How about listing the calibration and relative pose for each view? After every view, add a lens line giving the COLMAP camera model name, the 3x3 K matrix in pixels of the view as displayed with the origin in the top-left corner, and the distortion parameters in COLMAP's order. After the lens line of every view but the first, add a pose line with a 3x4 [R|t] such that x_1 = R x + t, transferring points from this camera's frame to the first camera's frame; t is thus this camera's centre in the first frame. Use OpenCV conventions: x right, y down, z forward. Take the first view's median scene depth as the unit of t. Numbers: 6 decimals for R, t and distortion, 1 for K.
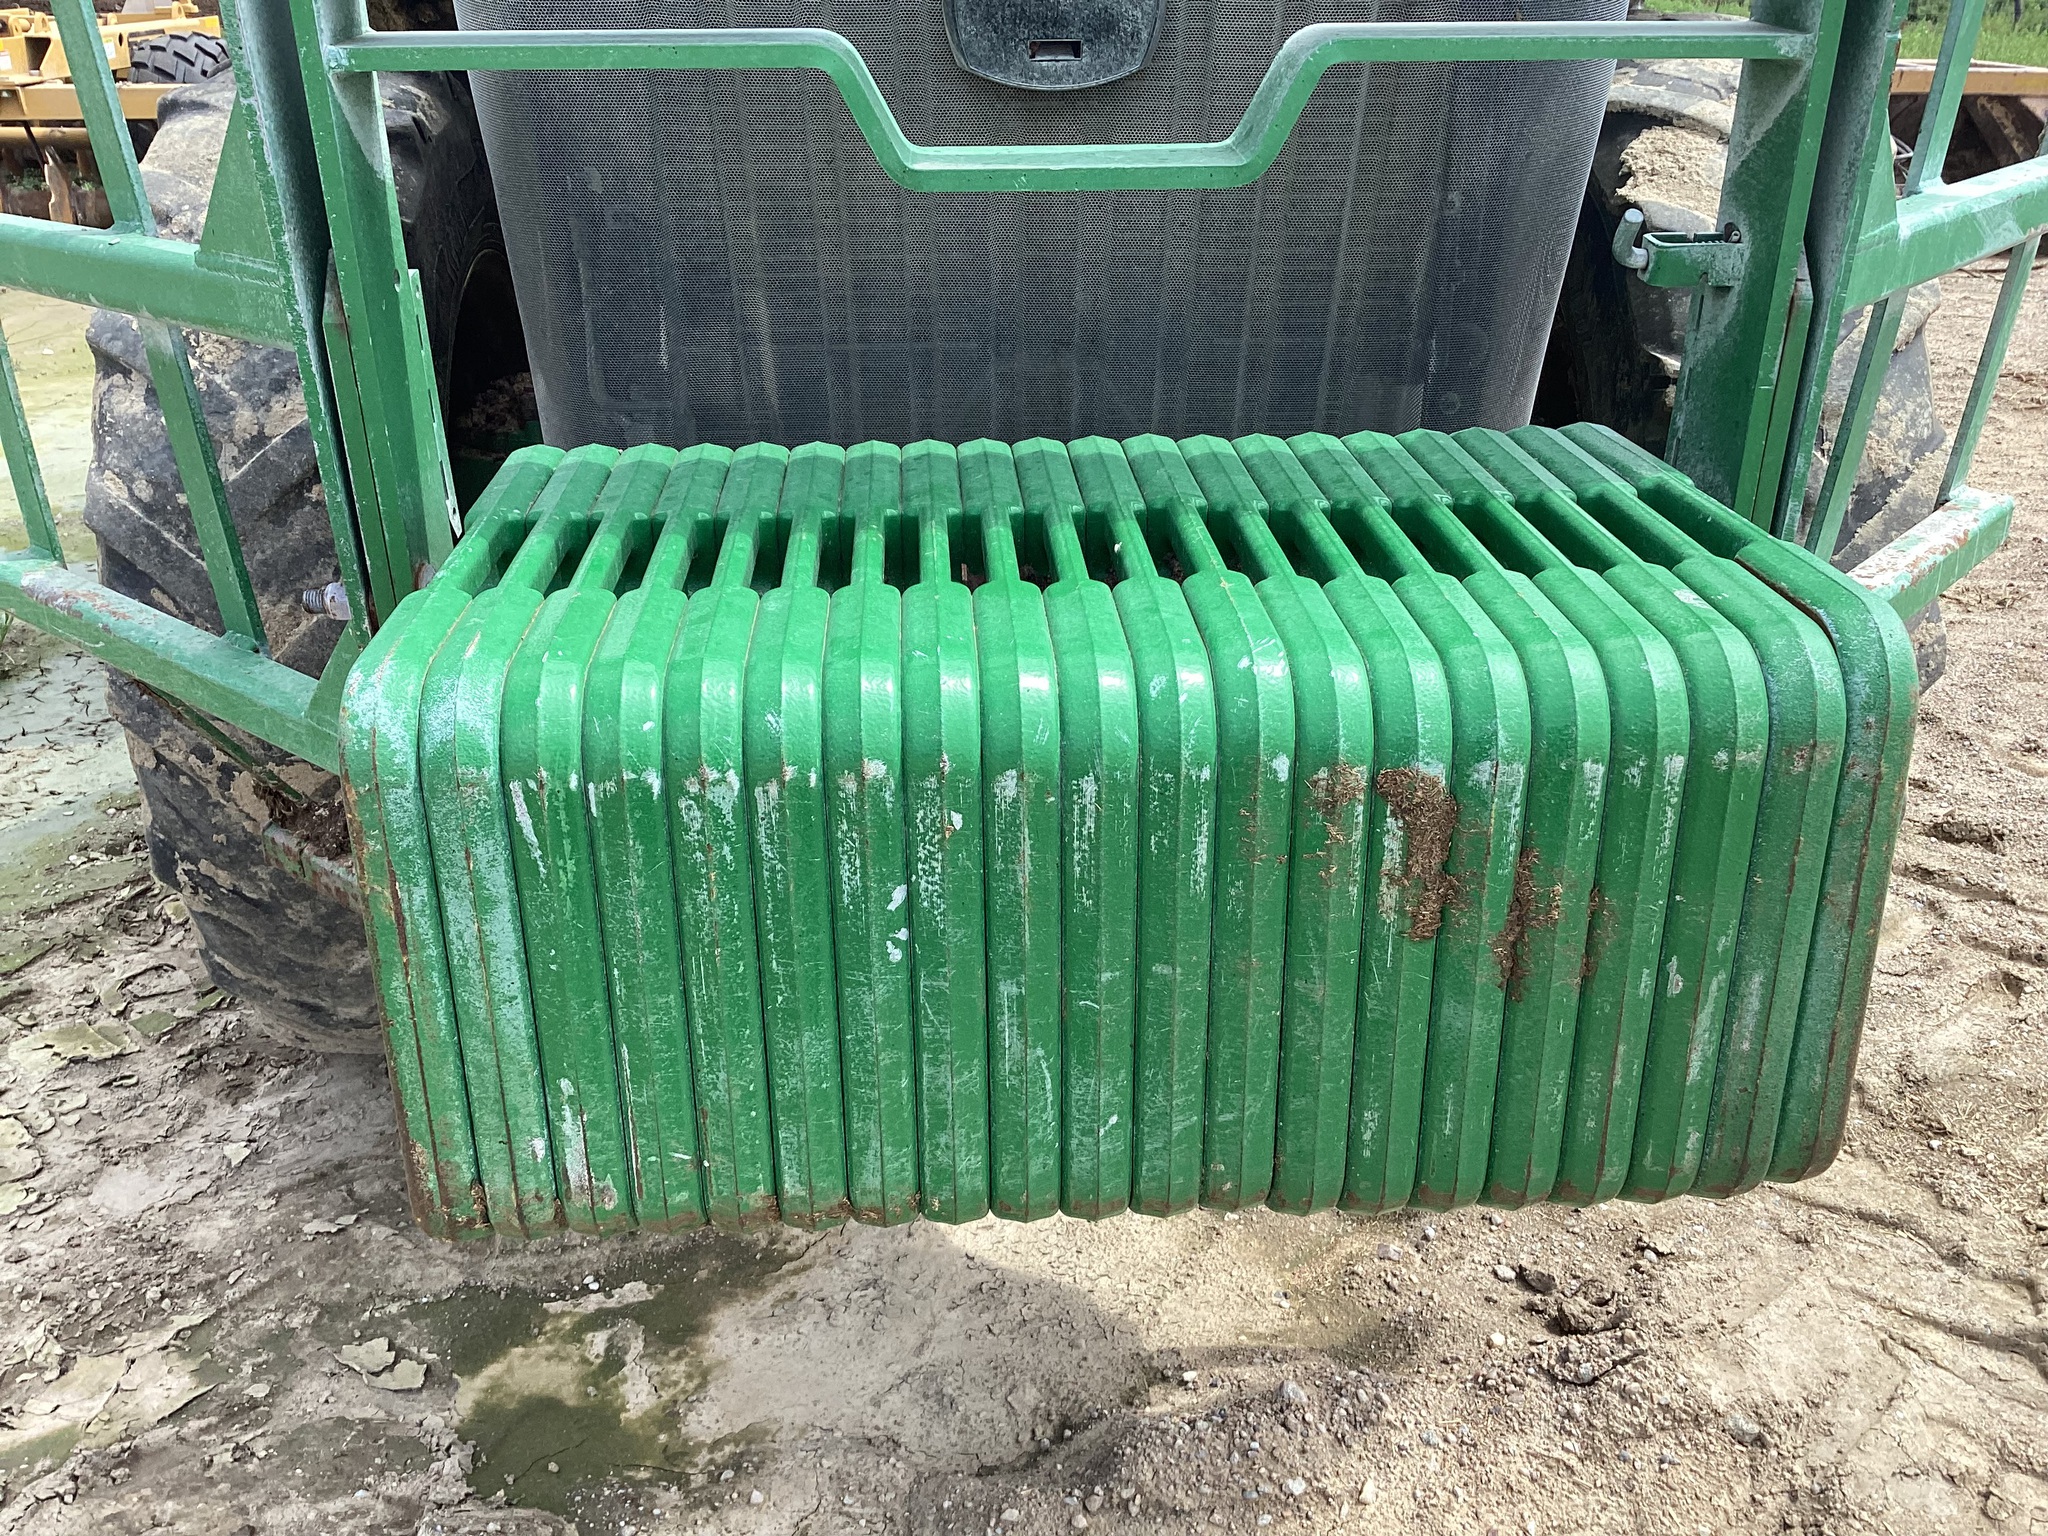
lens RADIAL K [[1852.6, 0, 1042.2], [0, 1852.6, 767.8], [0, 0, 1]] dist [0.107279, -0.211407]
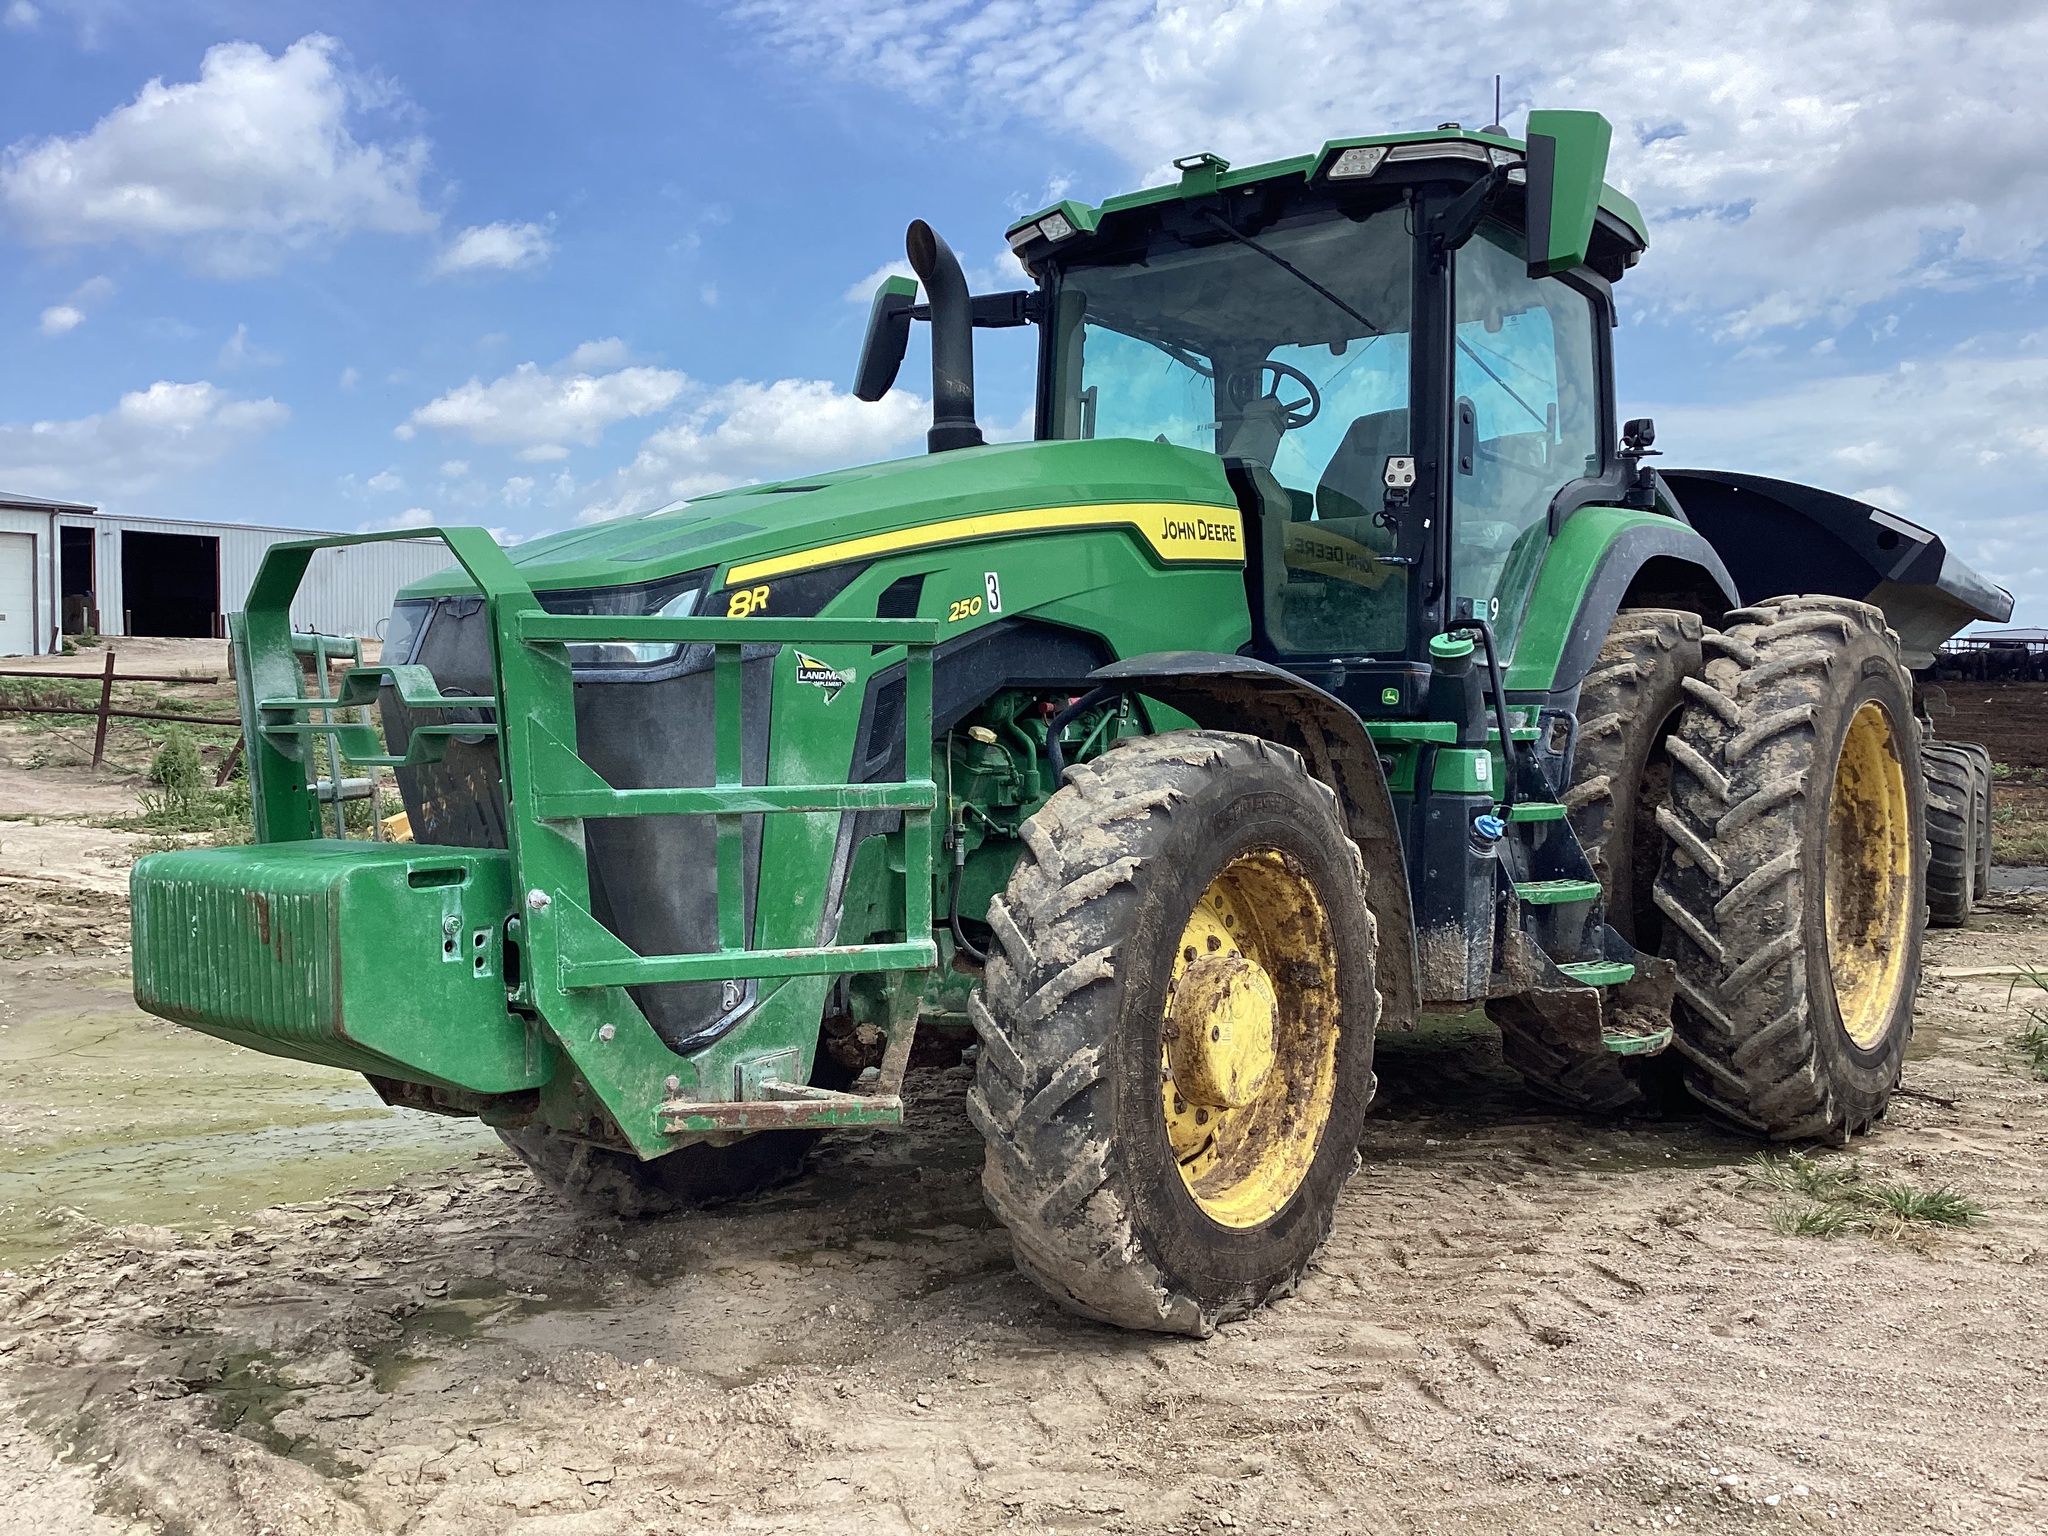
lens RADIAL K [[1899.0, 0, 1015.1], [0, 1899.0, 775.5], [0, 0, 1]] dist [0.124289, -0.245465]
pose [[0.750046, 0.024112, -0.660946, 1.670454], [-0.257259, 0.931274, -0.257966, 0.165949], [0.609302, 0.363521, 0.704701, -0.411569]]
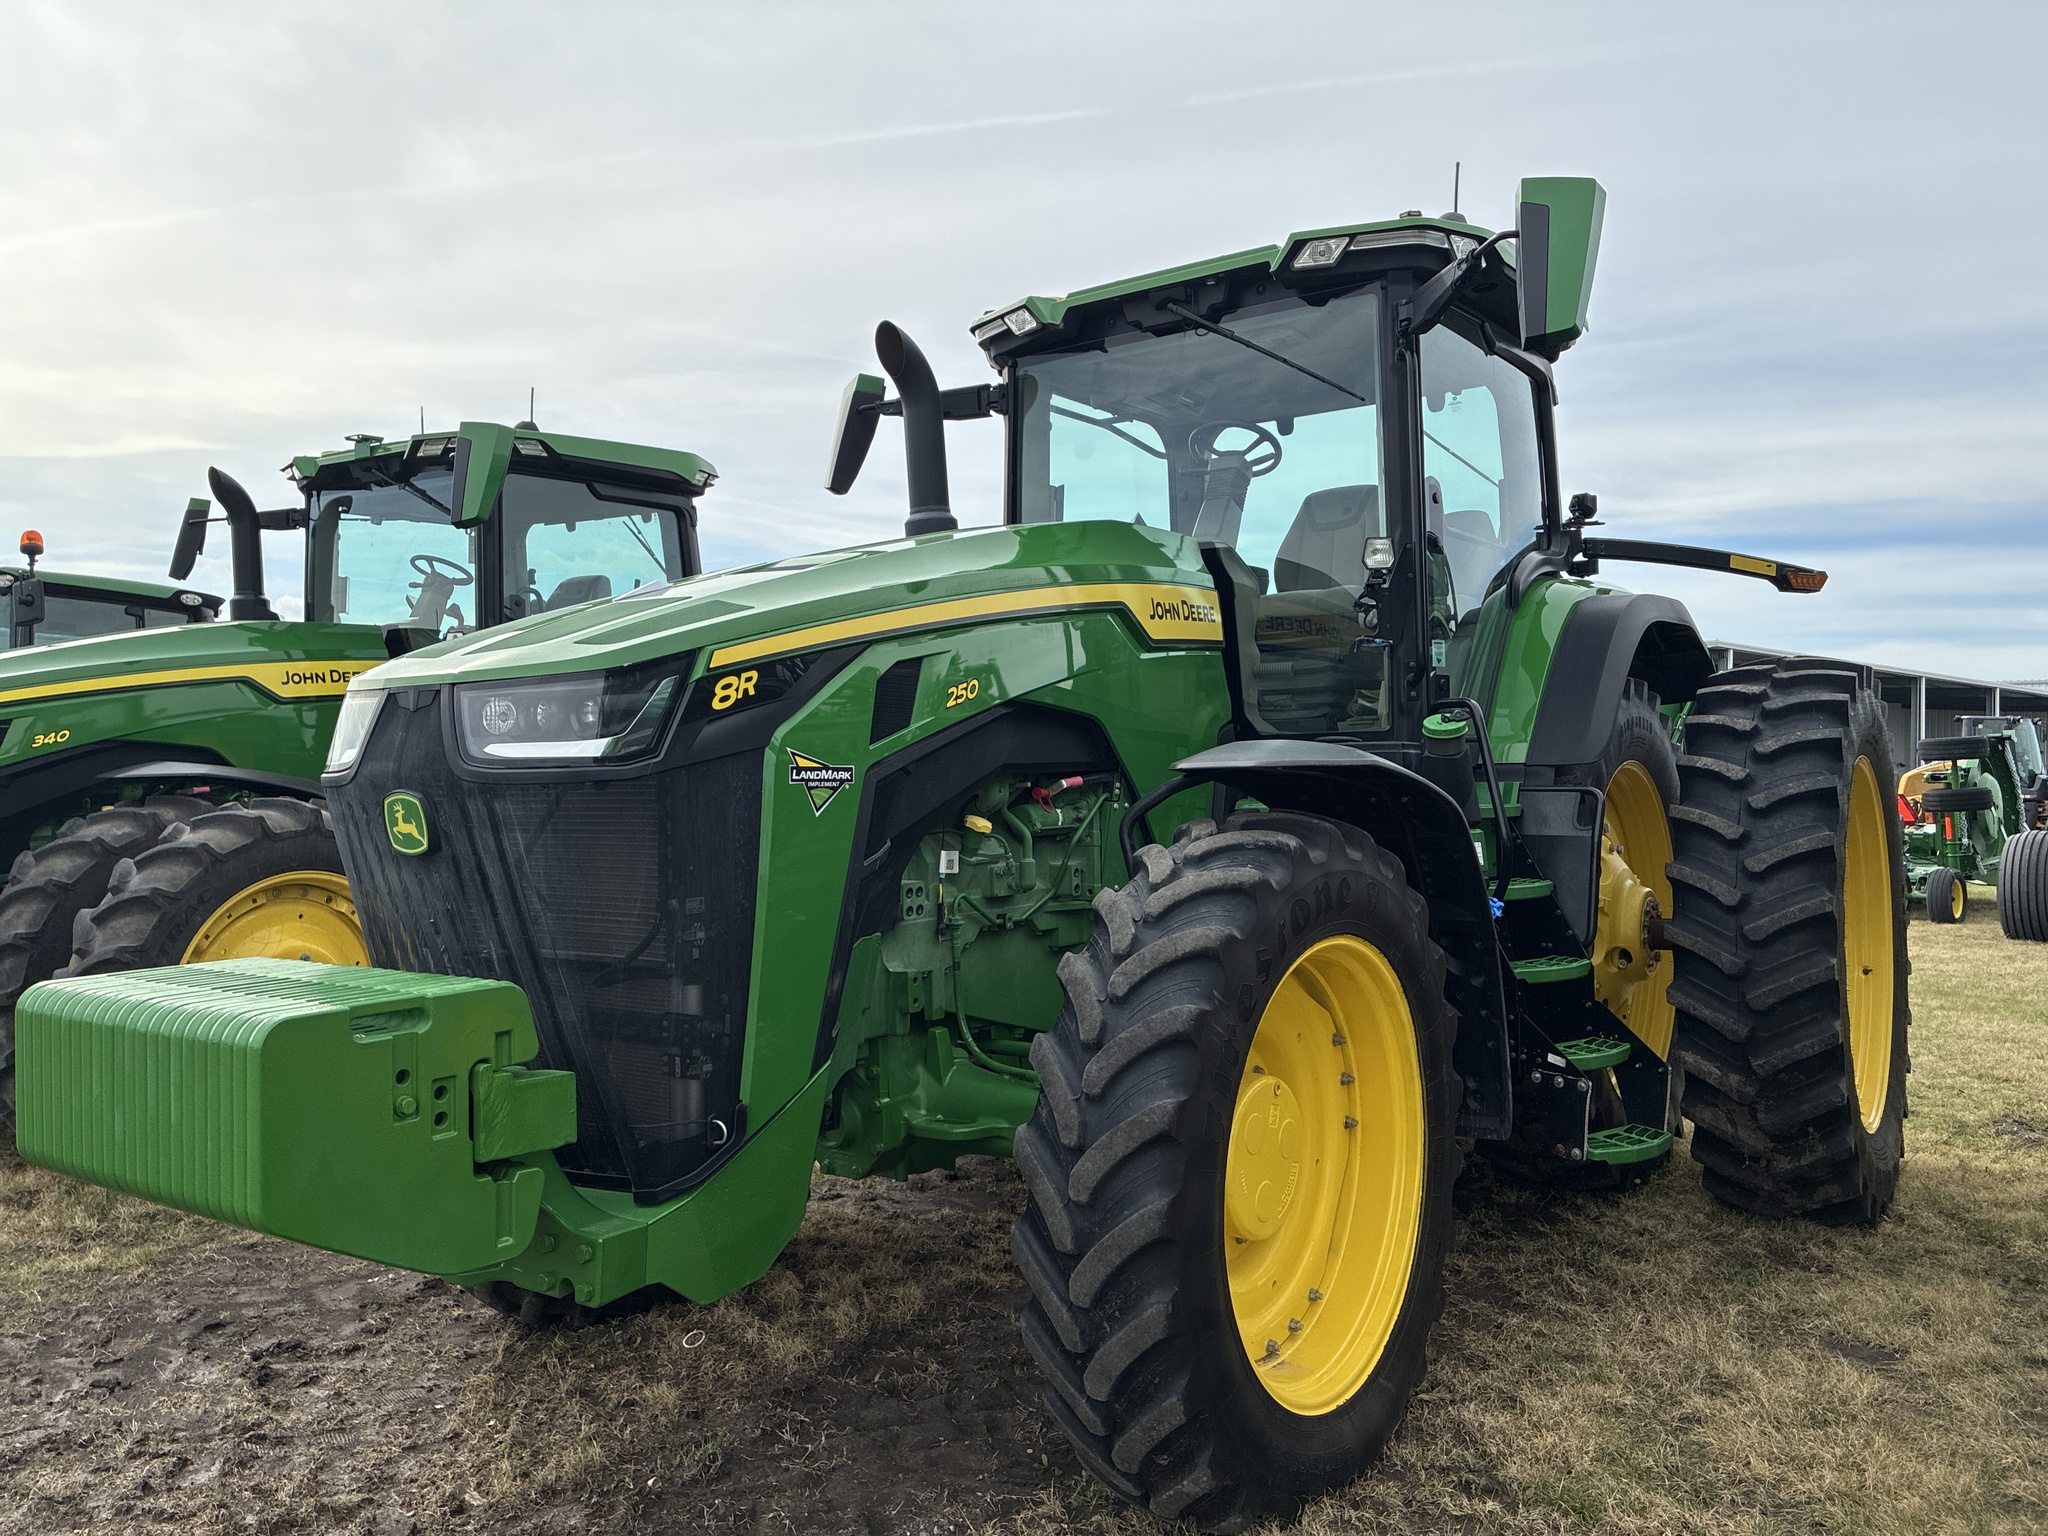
lens RADIAL K [[1646.5, 0, 1021.8], [0, 1646.5, 716.4], [0, 0, 1]] dist [0.041240, -0.000217]
pose [[0.780154, -0.033686, -0.624680, 1.331529], [-0.228648, 0.914110, -0.334849, 0.041547], [0.582305, 0.404066, 0.705444, -0.179332]]
